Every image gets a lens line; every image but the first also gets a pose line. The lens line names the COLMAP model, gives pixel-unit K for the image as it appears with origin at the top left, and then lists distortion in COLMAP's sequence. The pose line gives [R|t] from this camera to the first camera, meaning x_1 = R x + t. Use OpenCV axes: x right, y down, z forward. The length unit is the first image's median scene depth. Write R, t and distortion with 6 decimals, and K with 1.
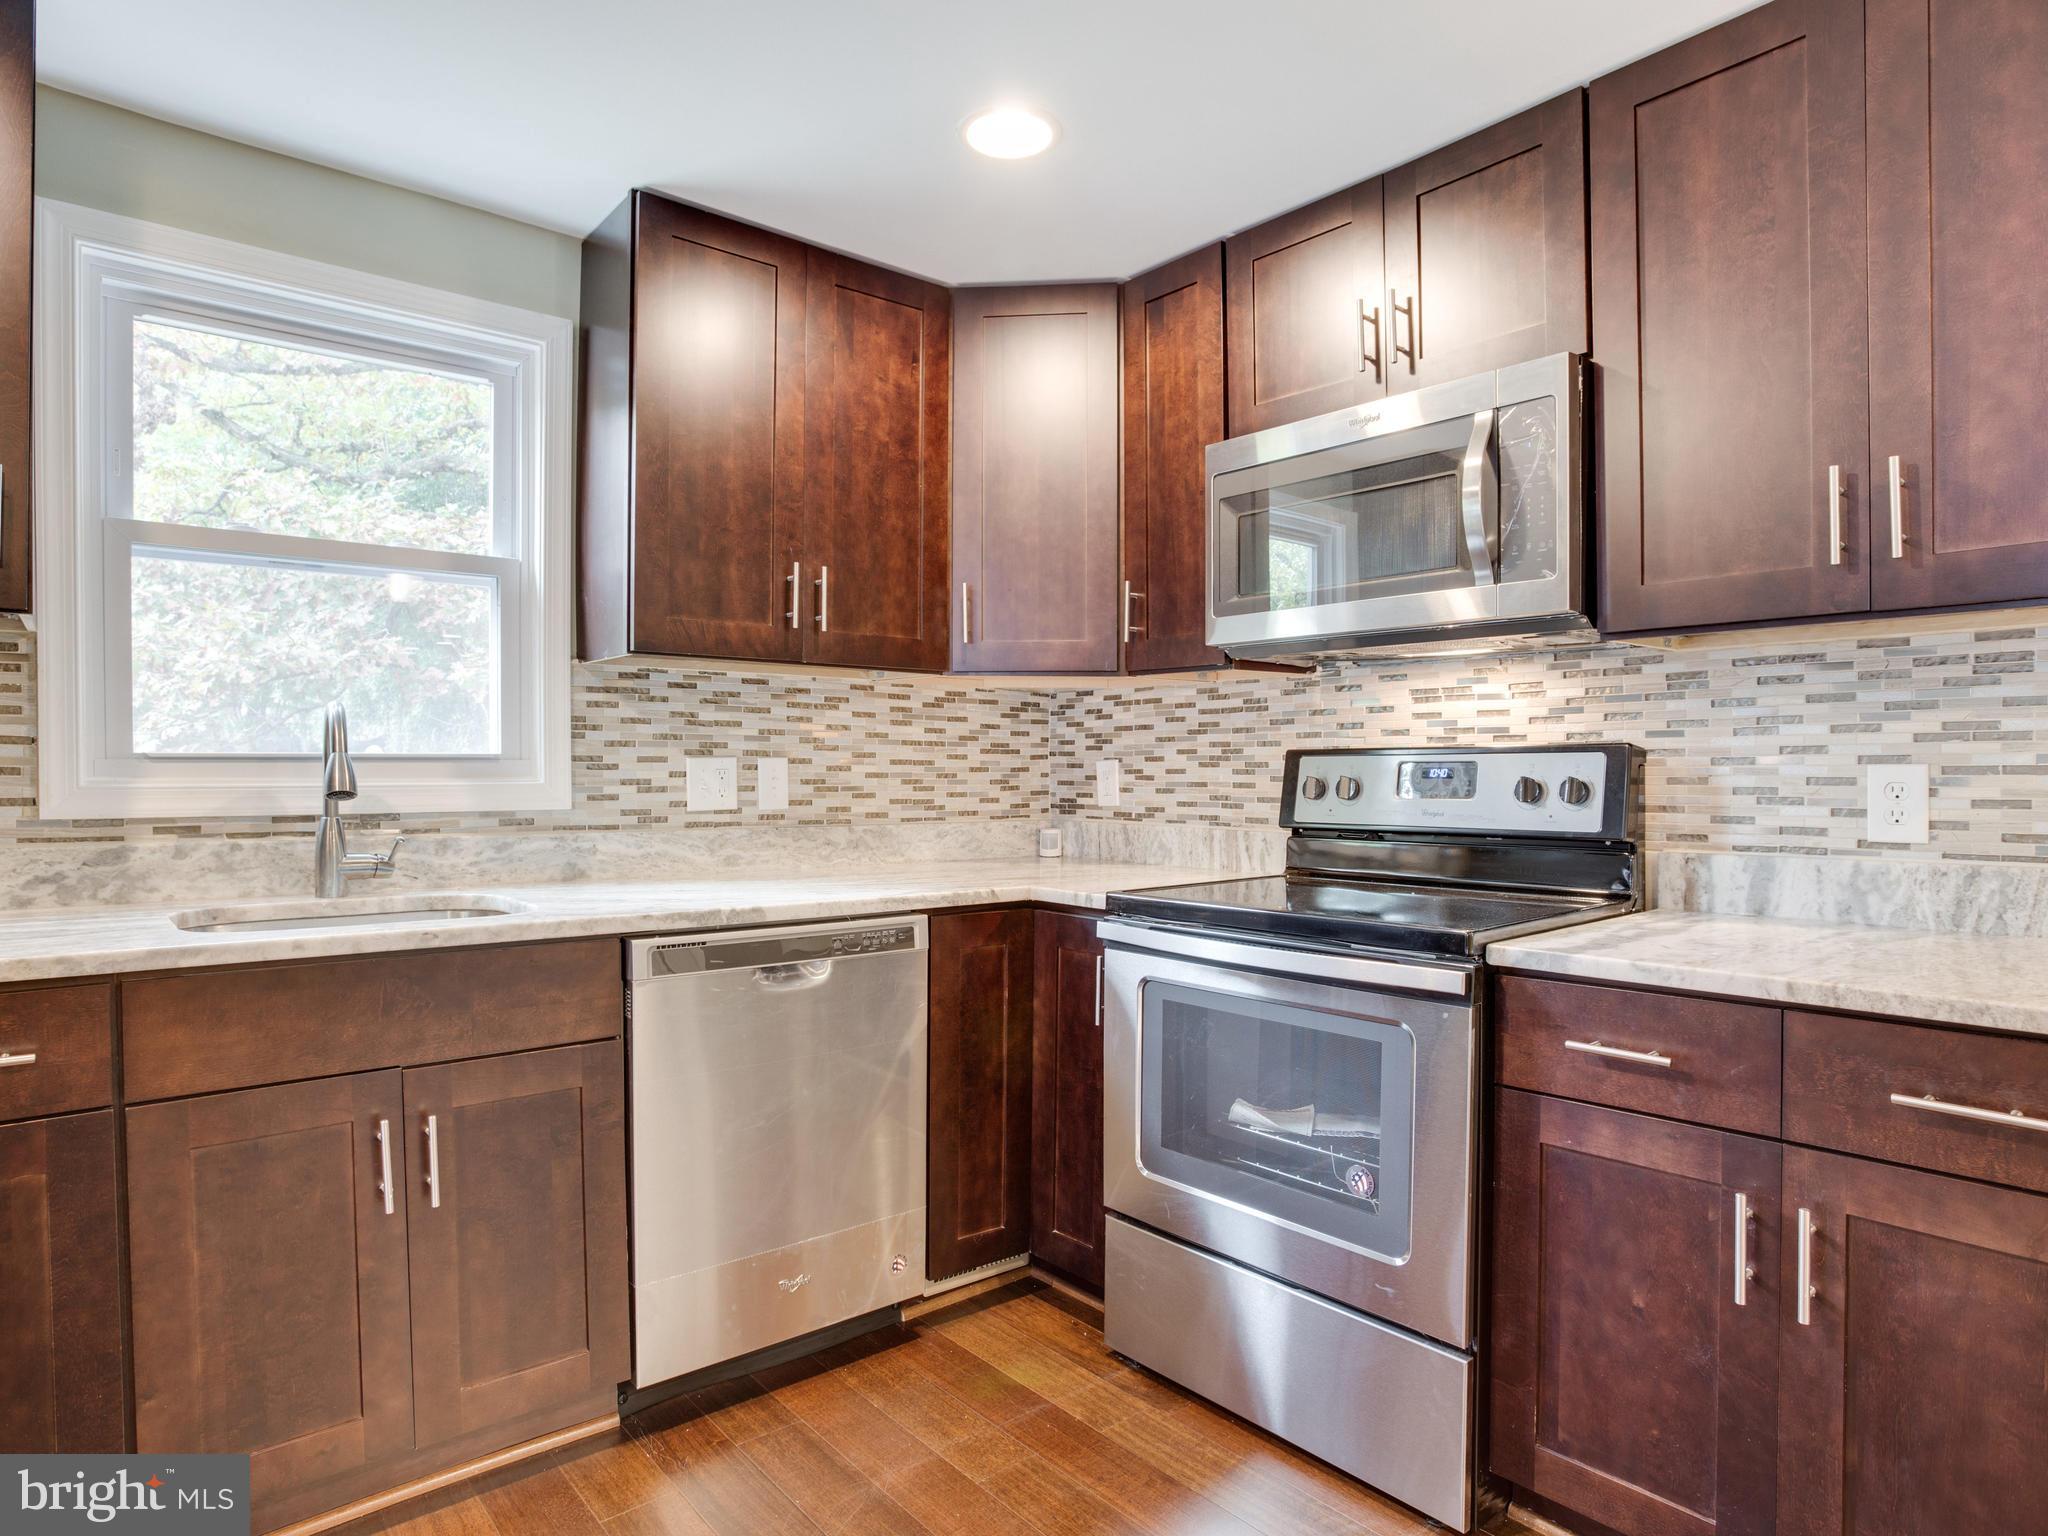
lens RADIAL K [[1193.0, 0, 995.8], [0, 1193.0, 771.8], [0, 0, 1]] dist [-0.062042, 0.027612]
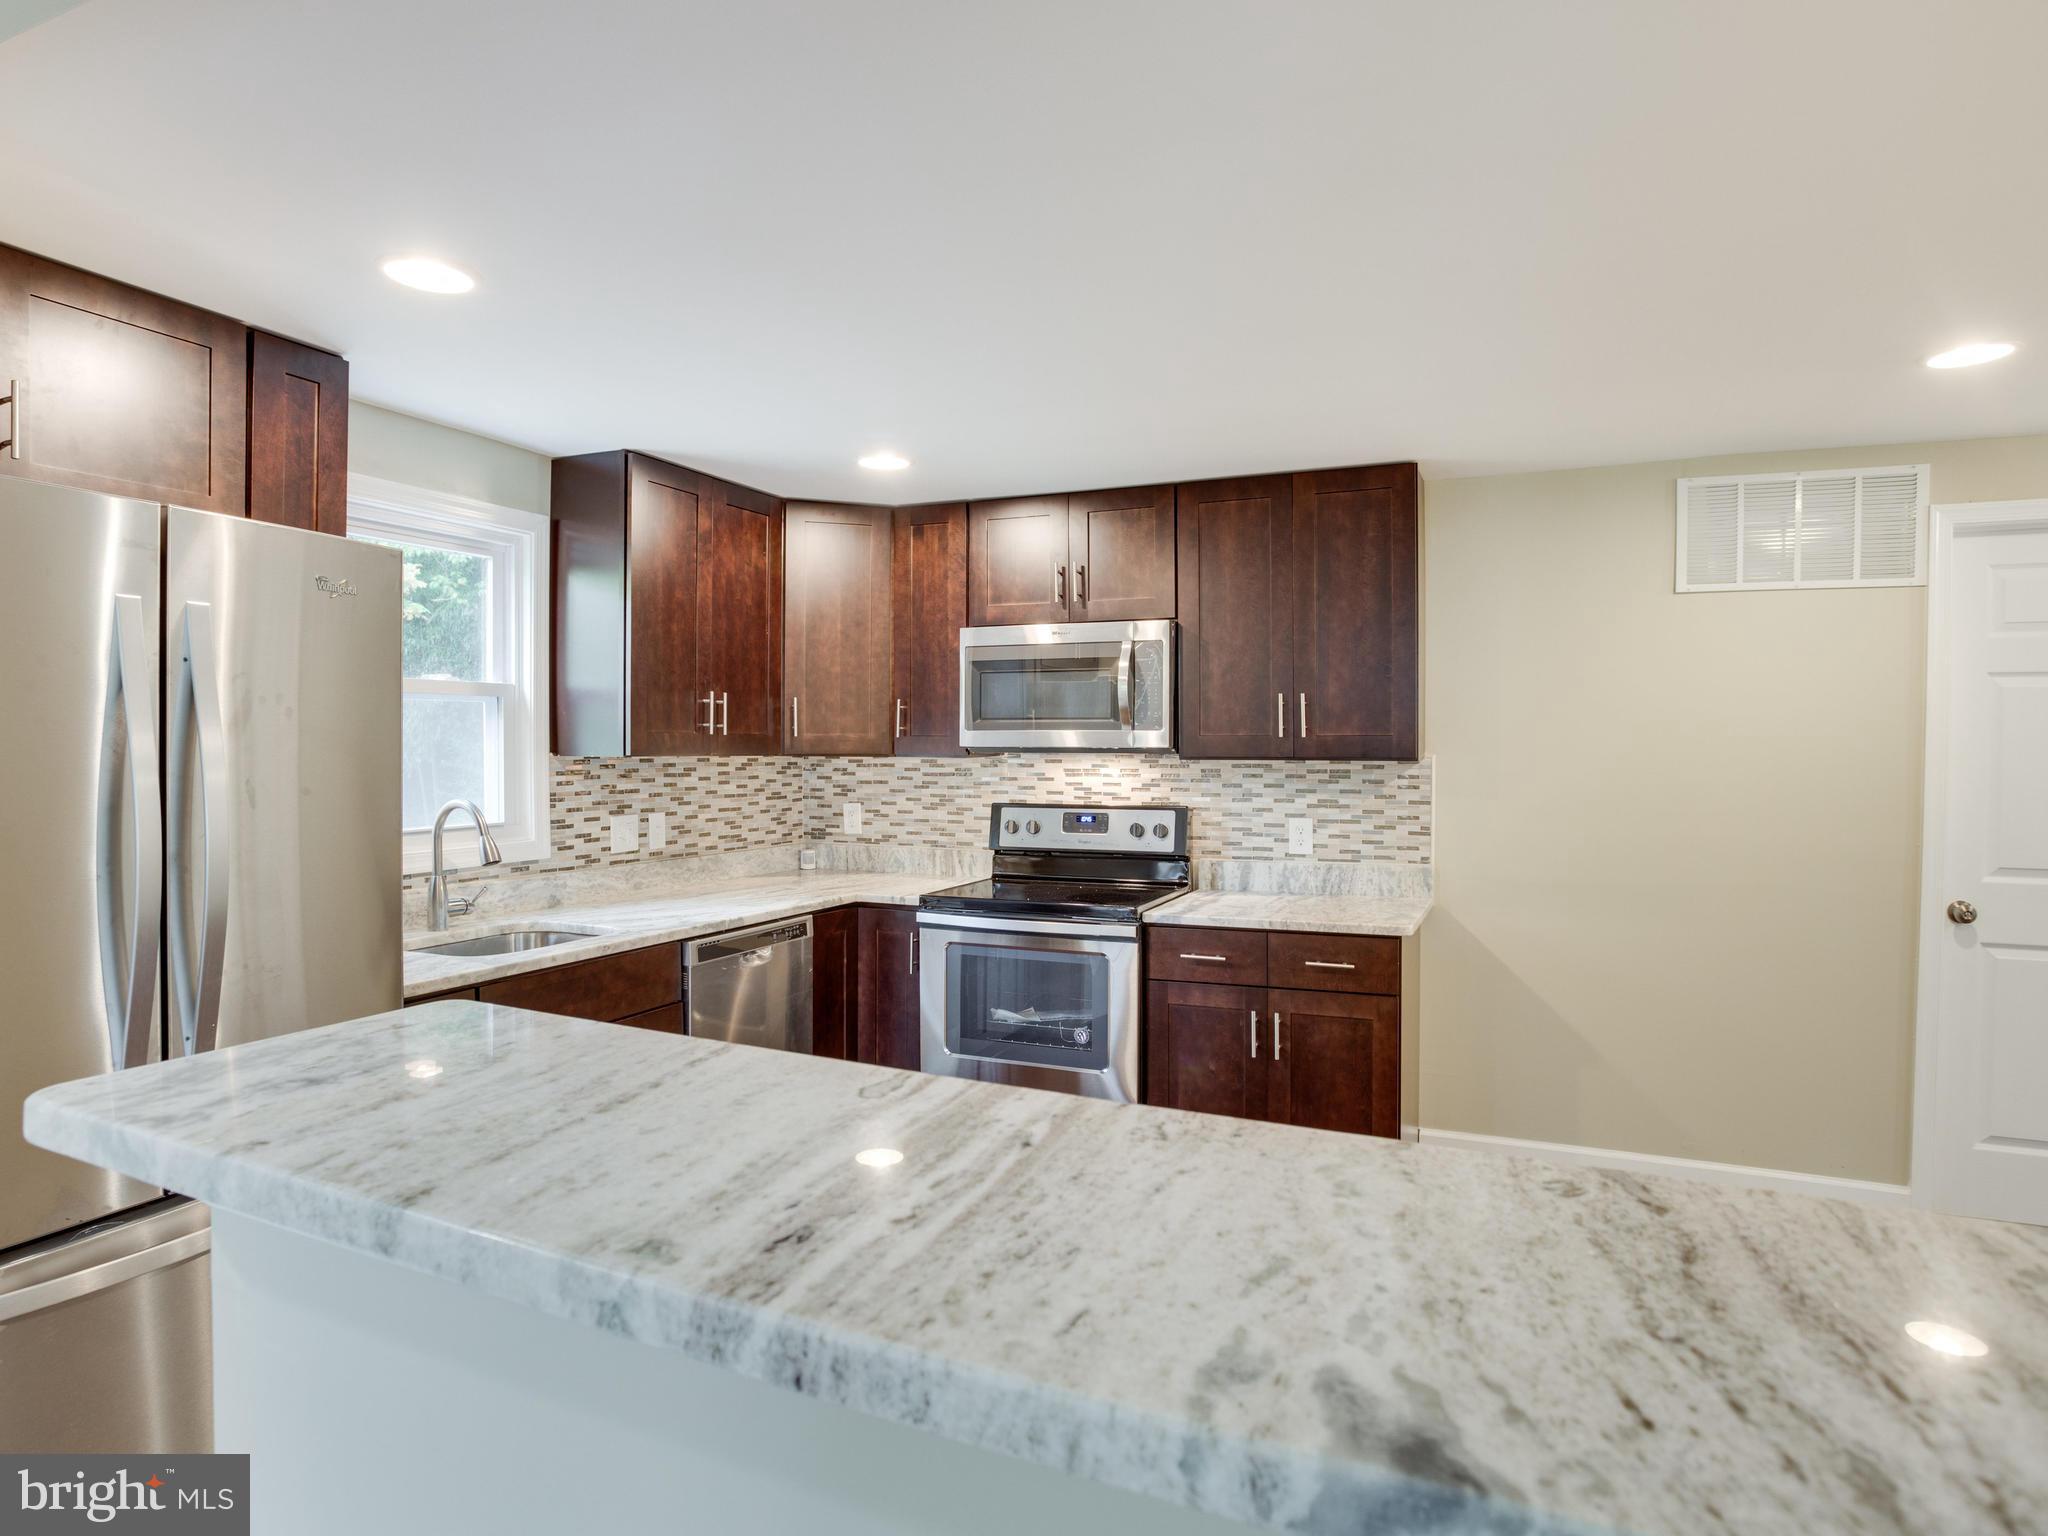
lens RADIAL K [[1160.8, 0, 1027.2], [0, 1160.8, 751.2], [0, 0, 1]] dist [-0.061957, 0.000349]
pose [[0.898219, -0.003296, 0.439536, -0.504212], [0.004534, 0.999988, -0.001768, -0.103744], [-0.439525, 0.003581, 0.898223, -0.572213]]
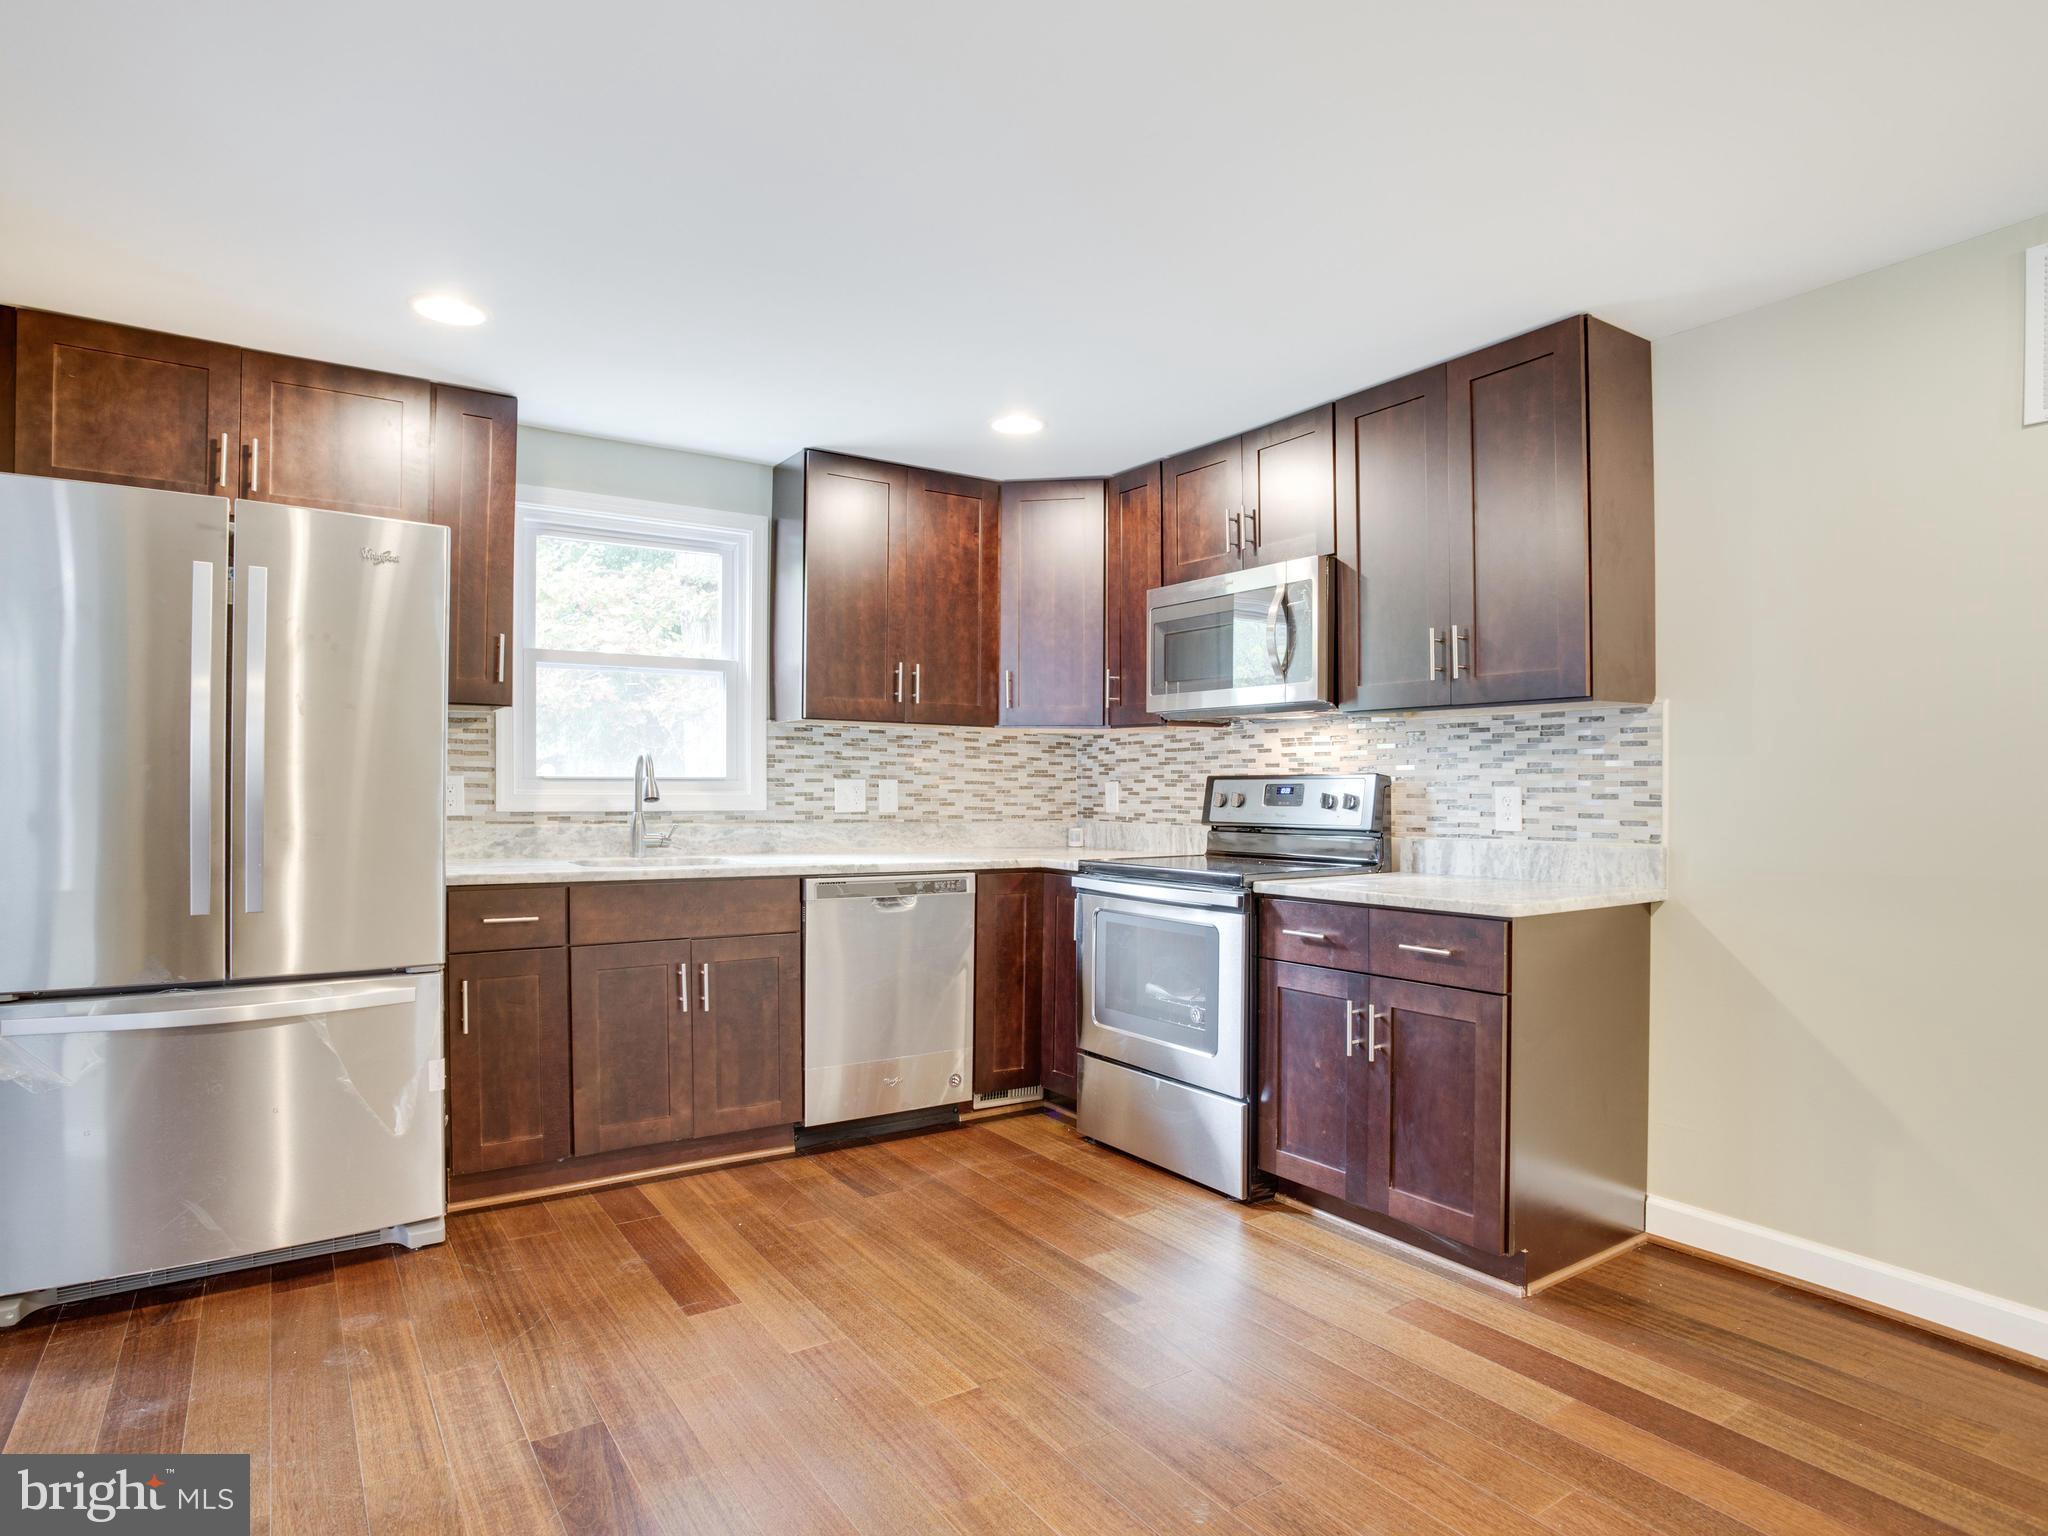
lens RADIAL K [[1133.4, 0, 1007.4], [0, 1133.4, 777.8], [0, 0, 1]] dist [-0.035836, 0.003153]
pose [[0.995122, 0.003460, -0.098596, 0.151578], [-0.004532, 0.999933, -0.010651, 0.001474], [0.098552, 0.011046, 0.995071, -0.617587]]
